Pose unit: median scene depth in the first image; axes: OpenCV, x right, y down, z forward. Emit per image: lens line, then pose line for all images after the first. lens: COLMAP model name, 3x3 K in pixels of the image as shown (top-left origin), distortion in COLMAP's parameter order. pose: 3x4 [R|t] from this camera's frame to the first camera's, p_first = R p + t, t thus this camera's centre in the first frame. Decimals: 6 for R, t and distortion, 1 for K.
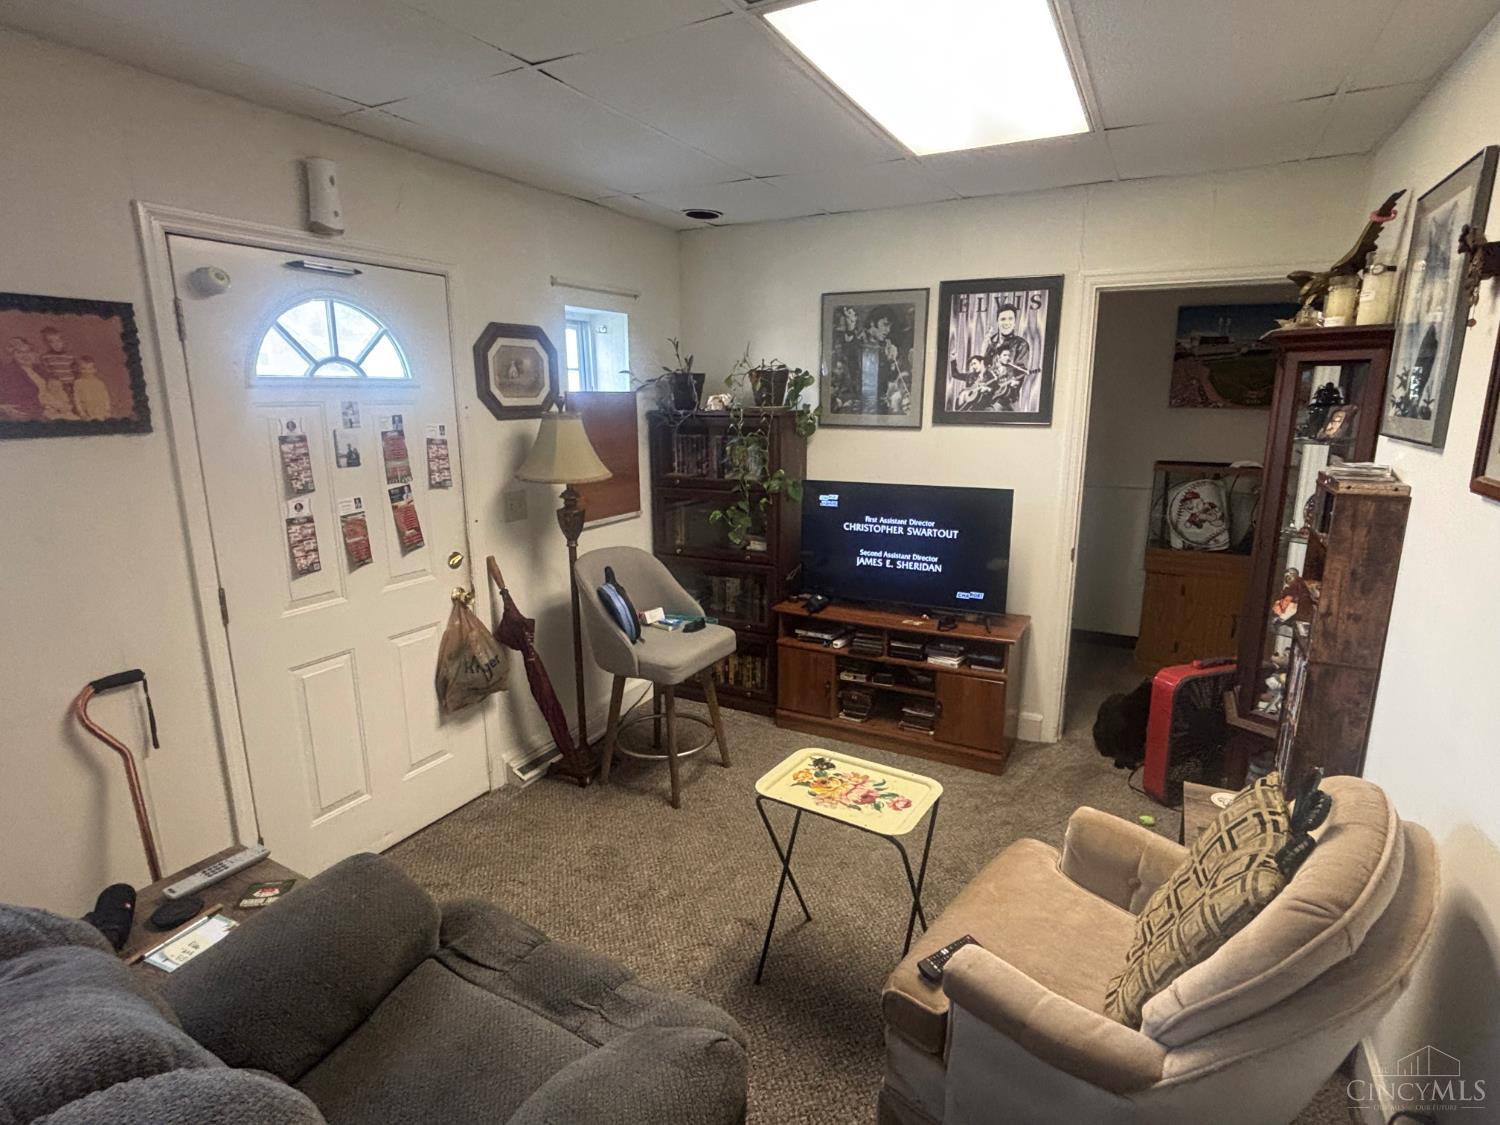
lens RADIAL K [[771.6, 0, 750.1], [0, 771.6, 557.2], [0, 0, 1]] dist [-0.007431, -0.003477]
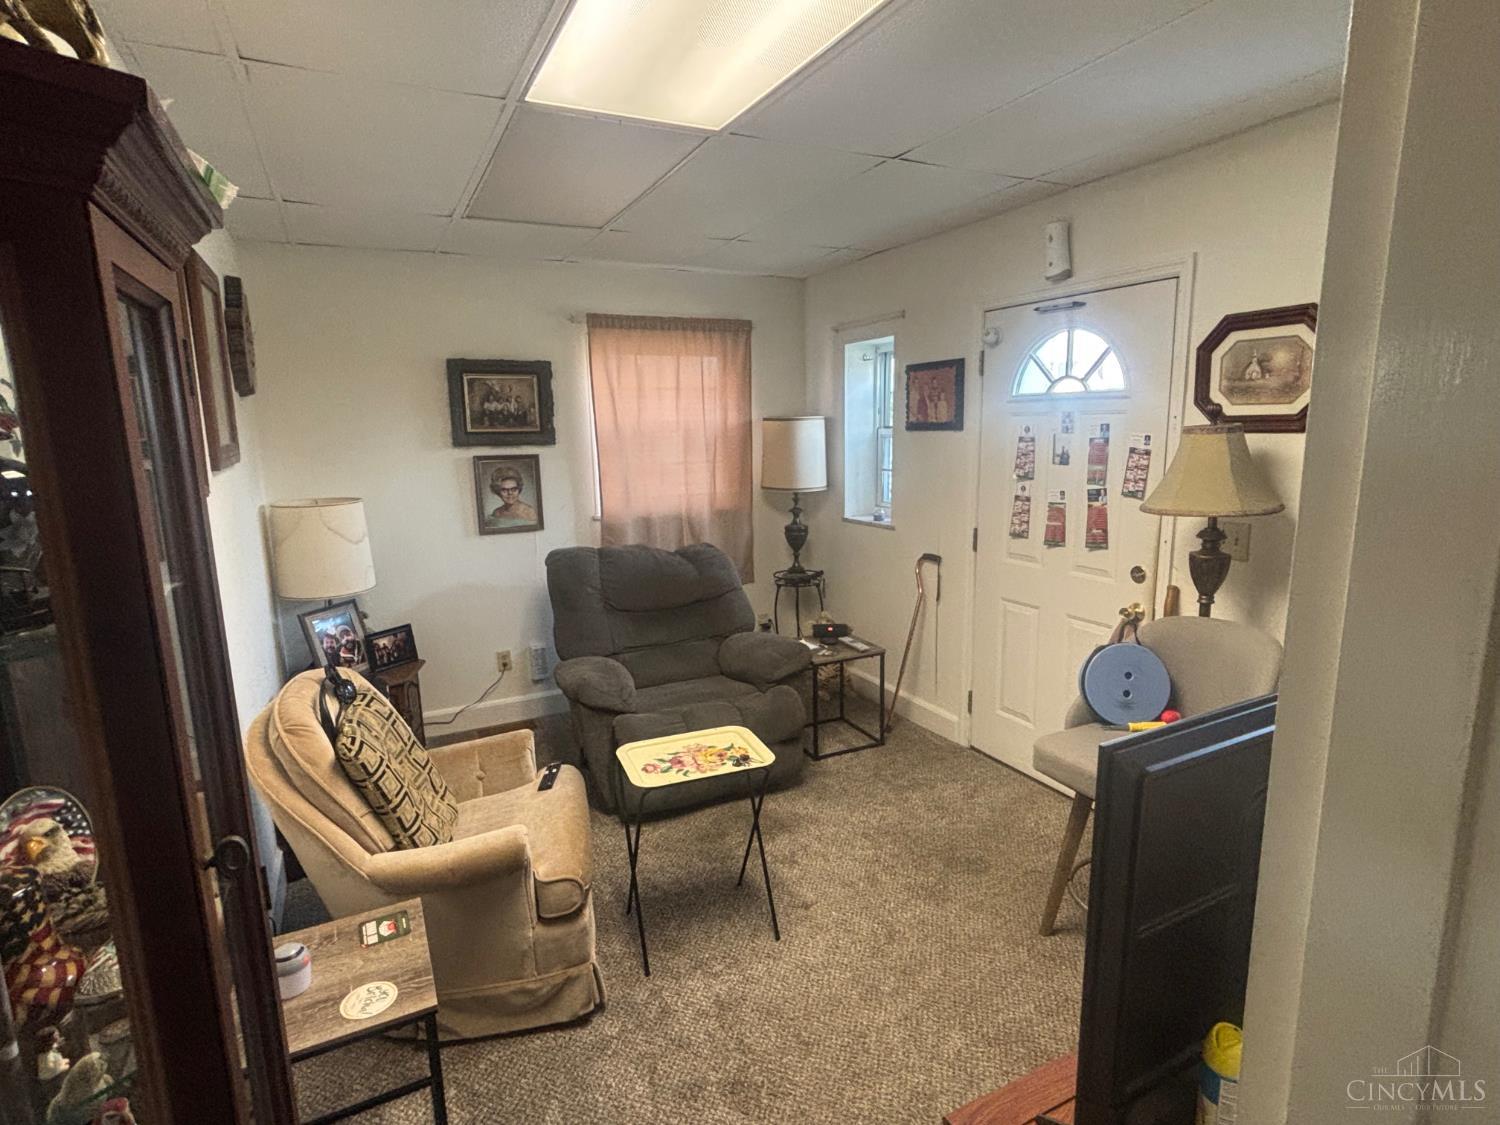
lens RADIAL K [[771.6, 0, 758.9], [0, 771.6, 559.8], [0, 0, 1]] dist [-0.007431, -0.003477]
pose [[-0.558678, 0.163692, -0.813071, 0.730840], [-0.147922, 0.944946, 0.291882, -0.247095], [0.816087, 0.283339, -0.503707, 1.198166]]
